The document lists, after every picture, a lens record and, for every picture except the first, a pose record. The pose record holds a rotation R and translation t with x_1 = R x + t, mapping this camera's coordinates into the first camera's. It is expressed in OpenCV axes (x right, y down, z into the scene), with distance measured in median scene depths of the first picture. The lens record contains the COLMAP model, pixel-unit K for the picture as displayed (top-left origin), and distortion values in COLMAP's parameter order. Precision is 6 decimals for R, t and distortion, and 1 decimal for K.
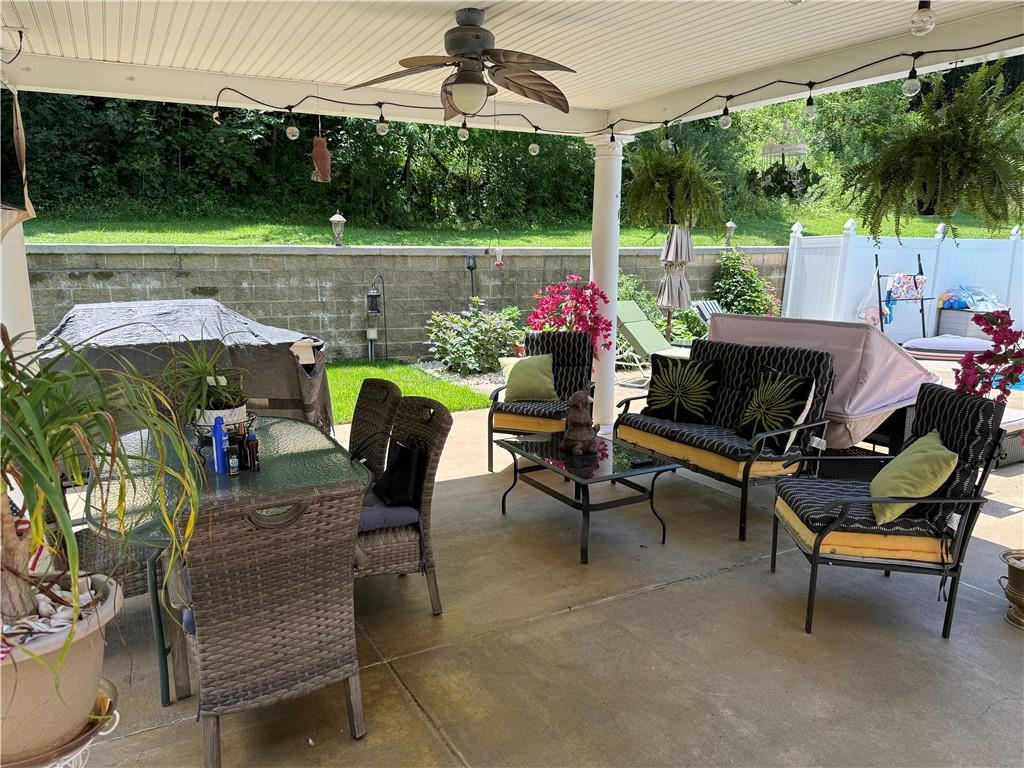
lens RADIAL K [[729.1, 0, 512.7], [0, 729.1, 393.2], [0, 0, 1]] dist [0.048082, -0.065240]
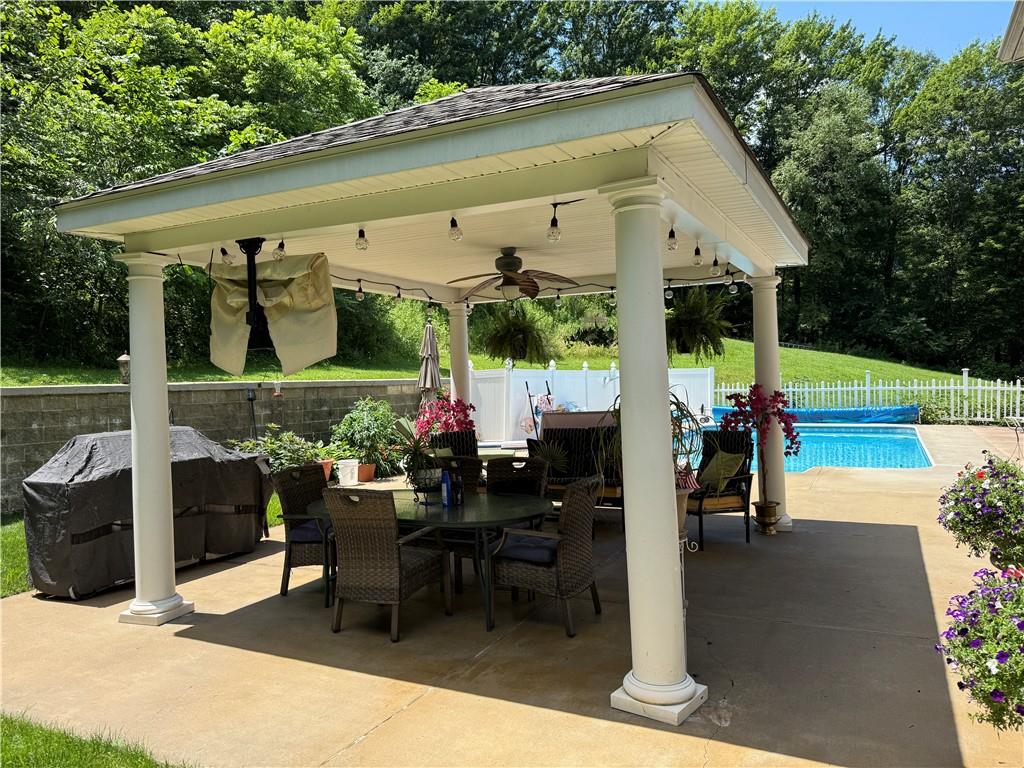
lens RADIAL K [[729.1, 0, 507.3], [0, 729.1, 382.9], [0, 0, 1]] dist [0.048082, -0.065240]
pose [[0.819721, -0.027439, 0.572105, -0.407735], [0.140645, 0.977913, -0.154616, 0.036341], [-0.555226, 0.207205, 0.805475, -0.150112]]
